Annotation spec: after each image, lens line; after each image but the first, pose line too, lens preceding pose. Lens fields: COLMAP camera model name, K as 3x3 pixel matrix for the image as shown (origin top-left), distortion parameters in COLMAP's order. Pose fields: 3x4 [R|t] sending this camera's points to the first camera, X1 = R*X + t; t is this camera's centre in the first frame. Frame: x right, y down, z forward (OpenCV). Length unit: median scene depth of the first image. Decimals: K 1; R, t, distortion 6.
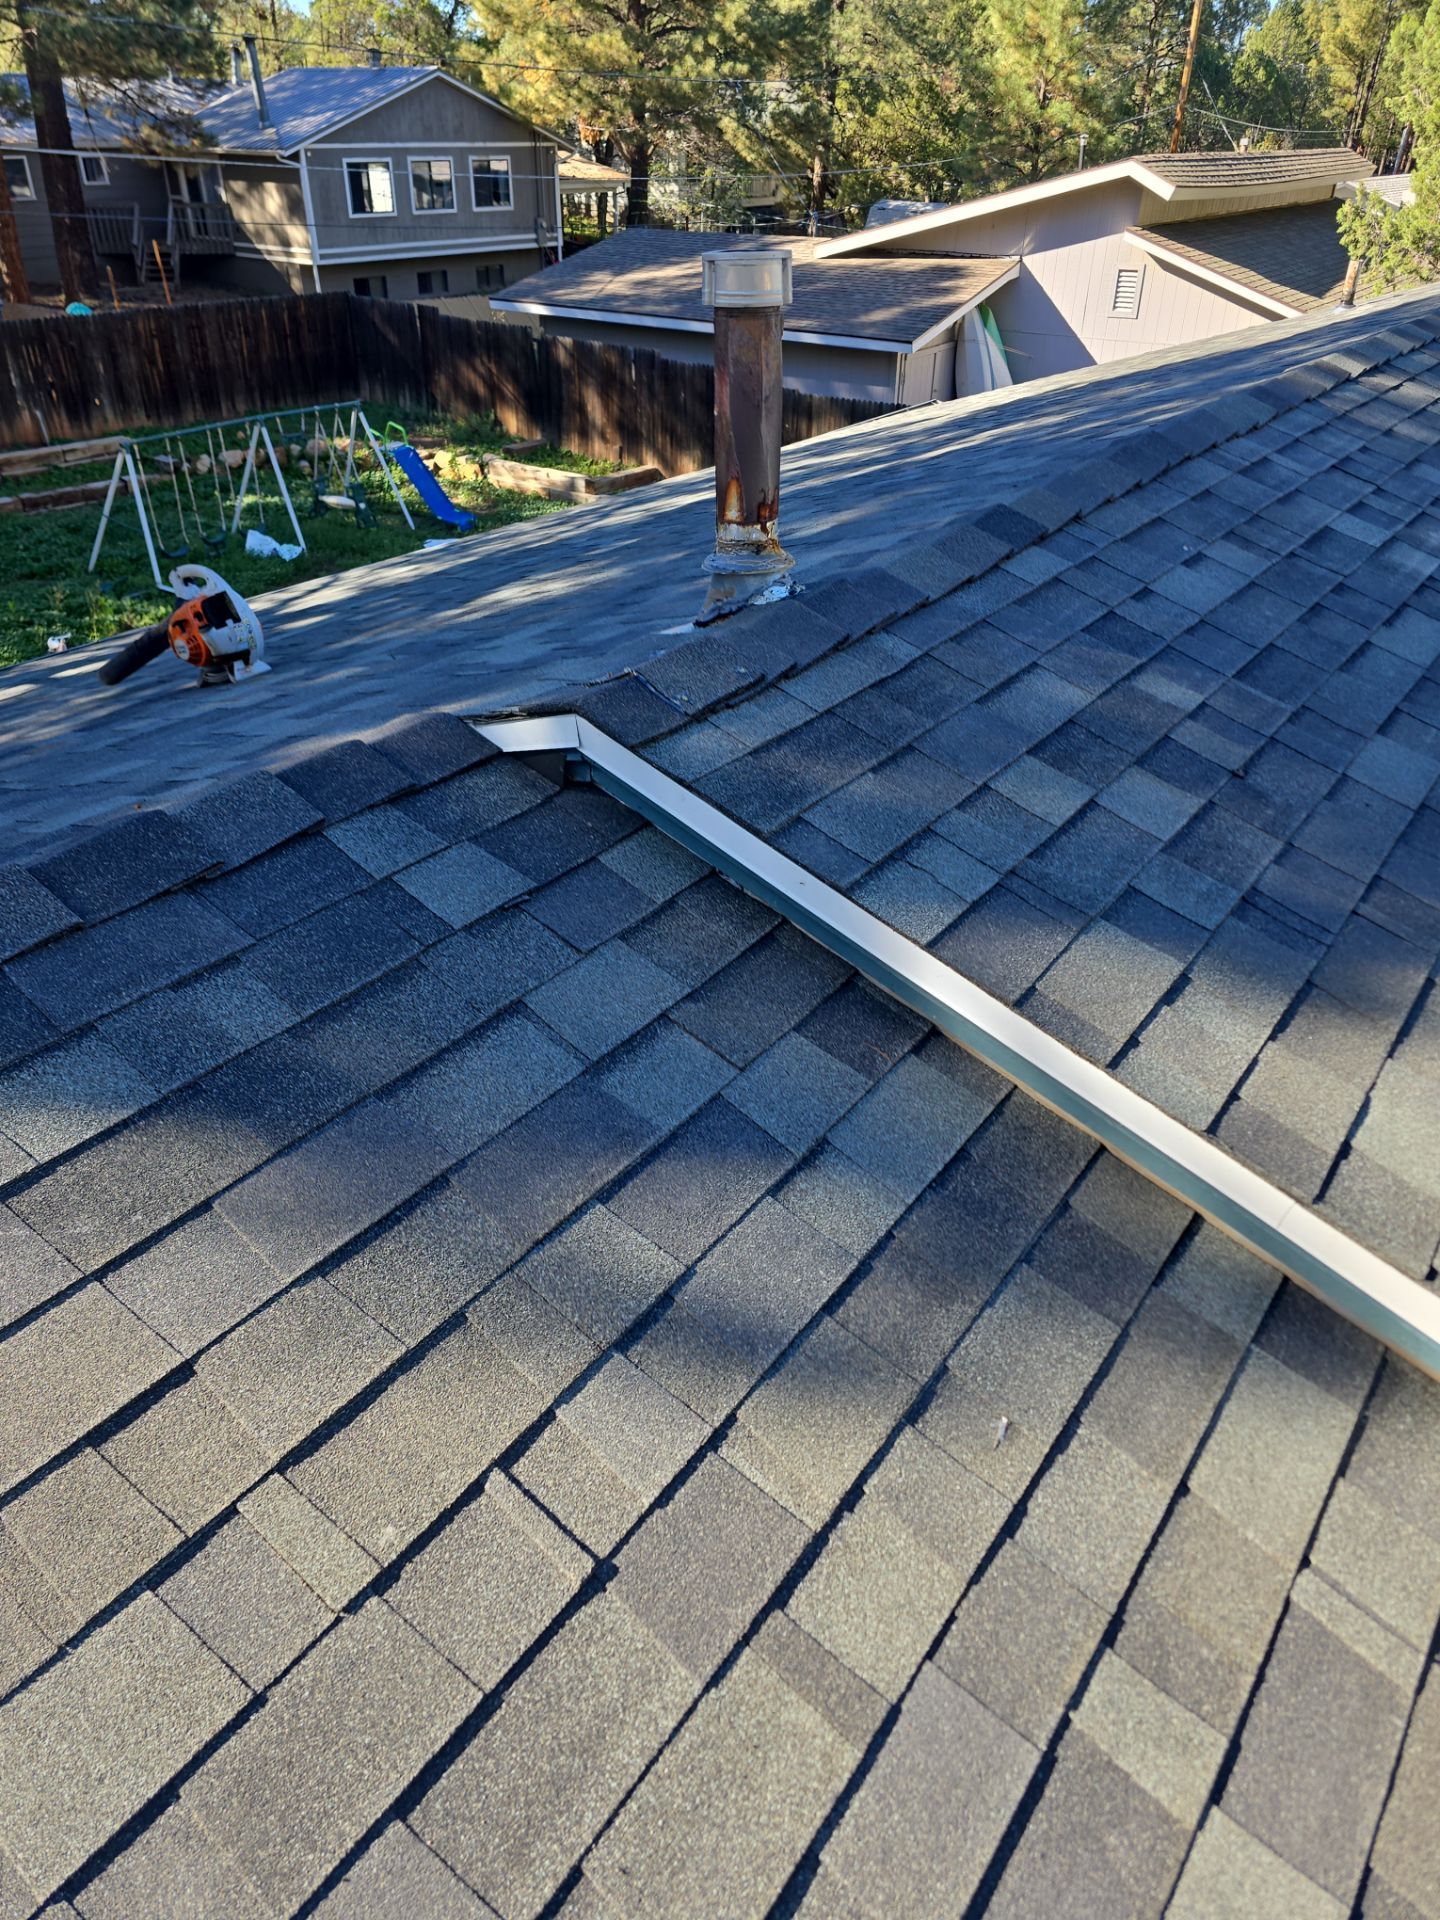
lens RADIAL K [[1339.8, 0, 708.9], [0, 1339.8, 947.5], [0, 0, 1]] dist [0.073315, -0.073595]
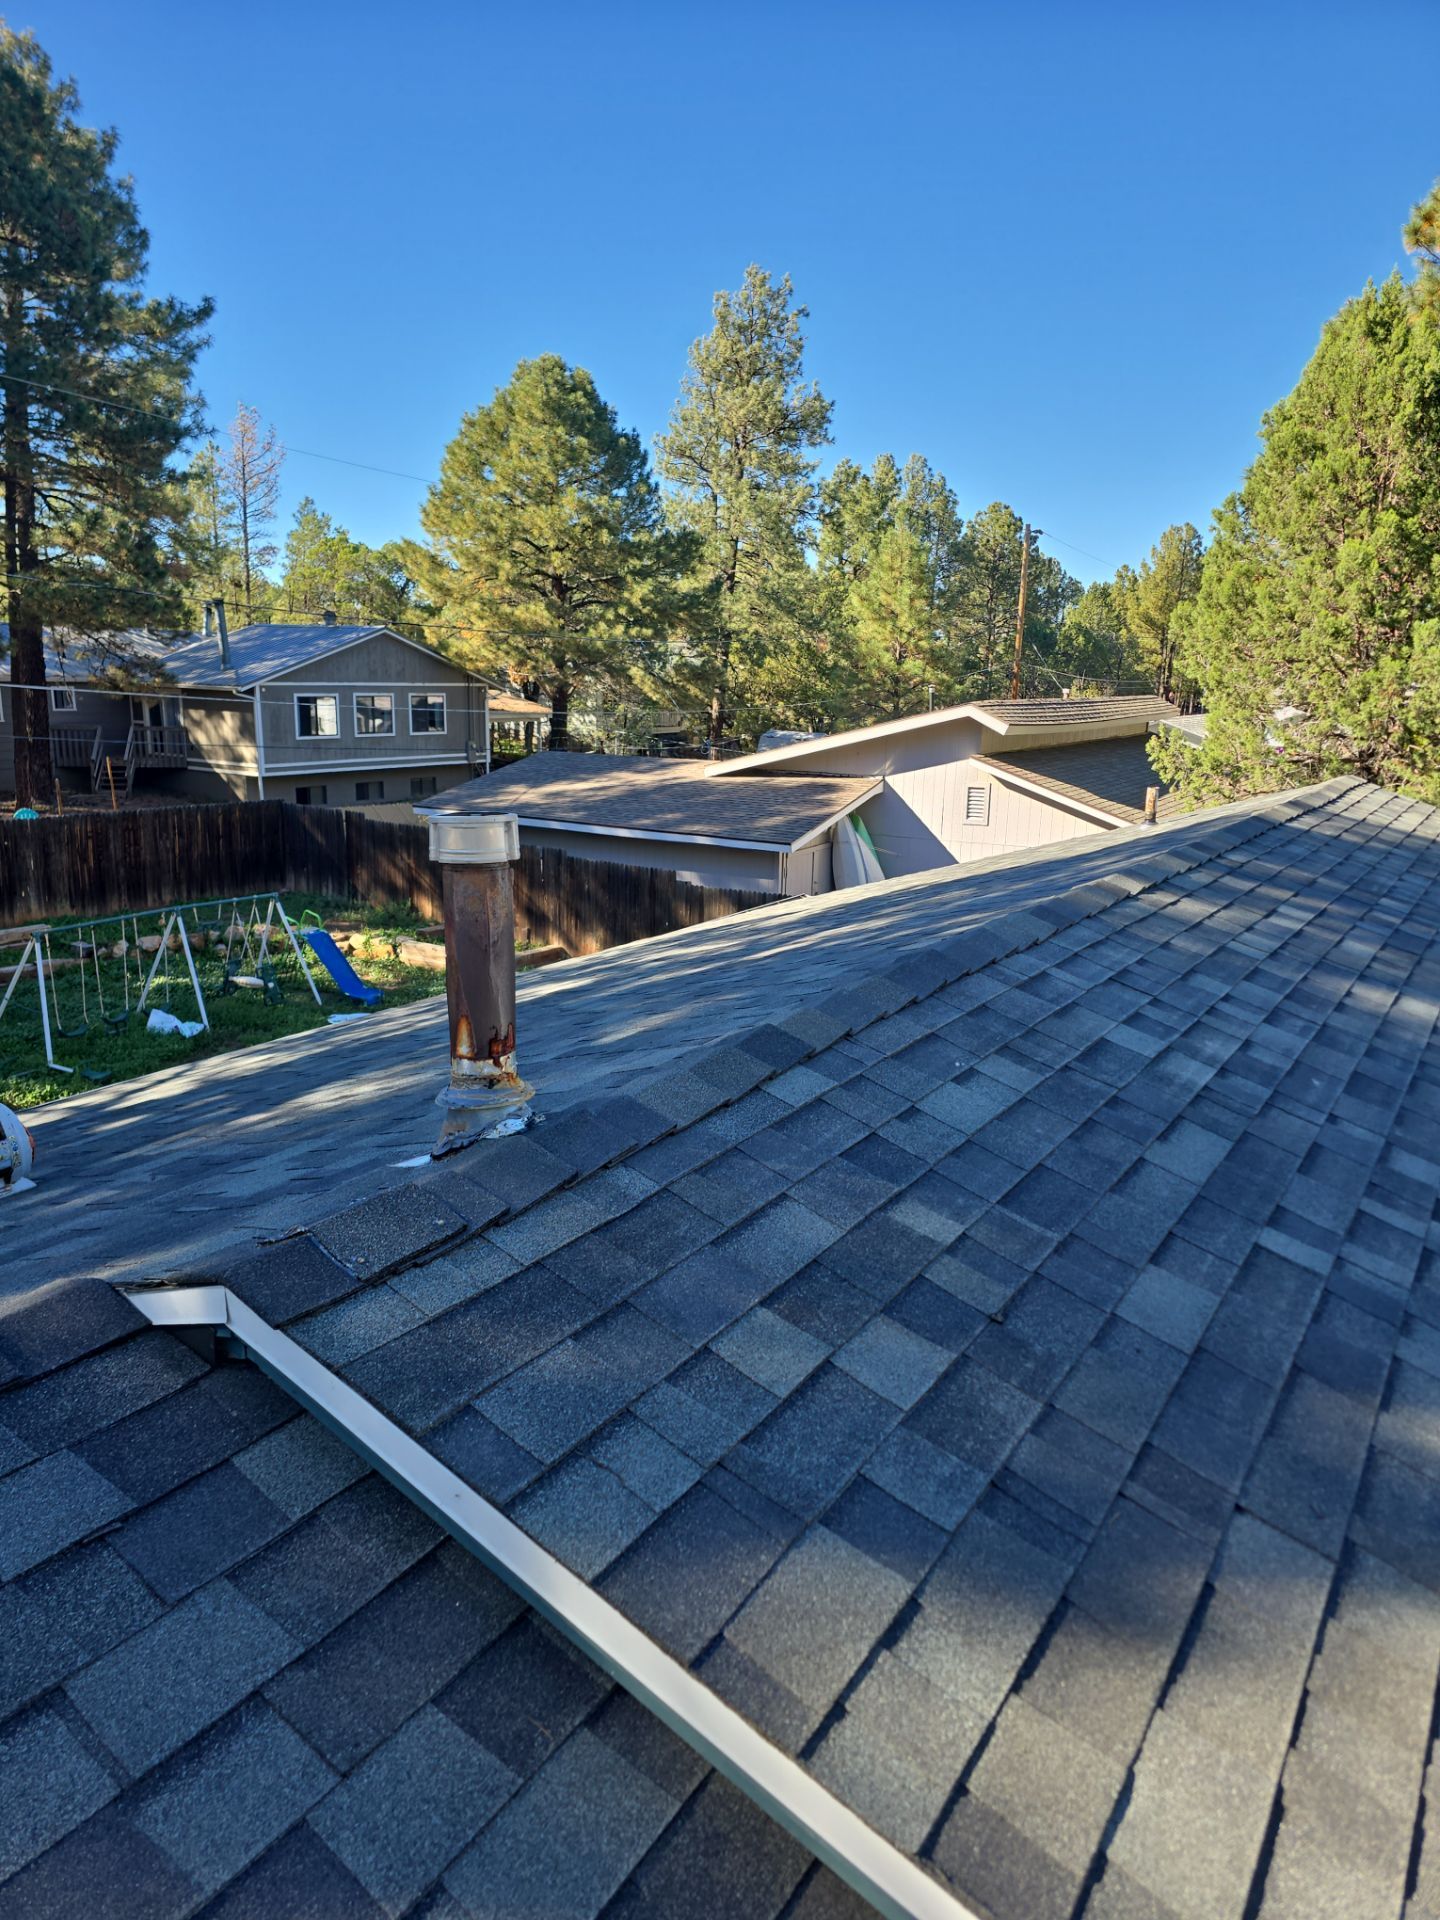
lens RADIAL K [[1305.0, 0, 724.2], [0, 1305.0, 934.5], [0, 0, 1]] dist [0.072370, -0.052712]
pose [[0.997936, -0.000423, 0.064214, 0.093721], [0.022007, 0.941672, -0.335812, -0.049608], [-0.060326, 0.336532, 0.939738, 0.045267]]
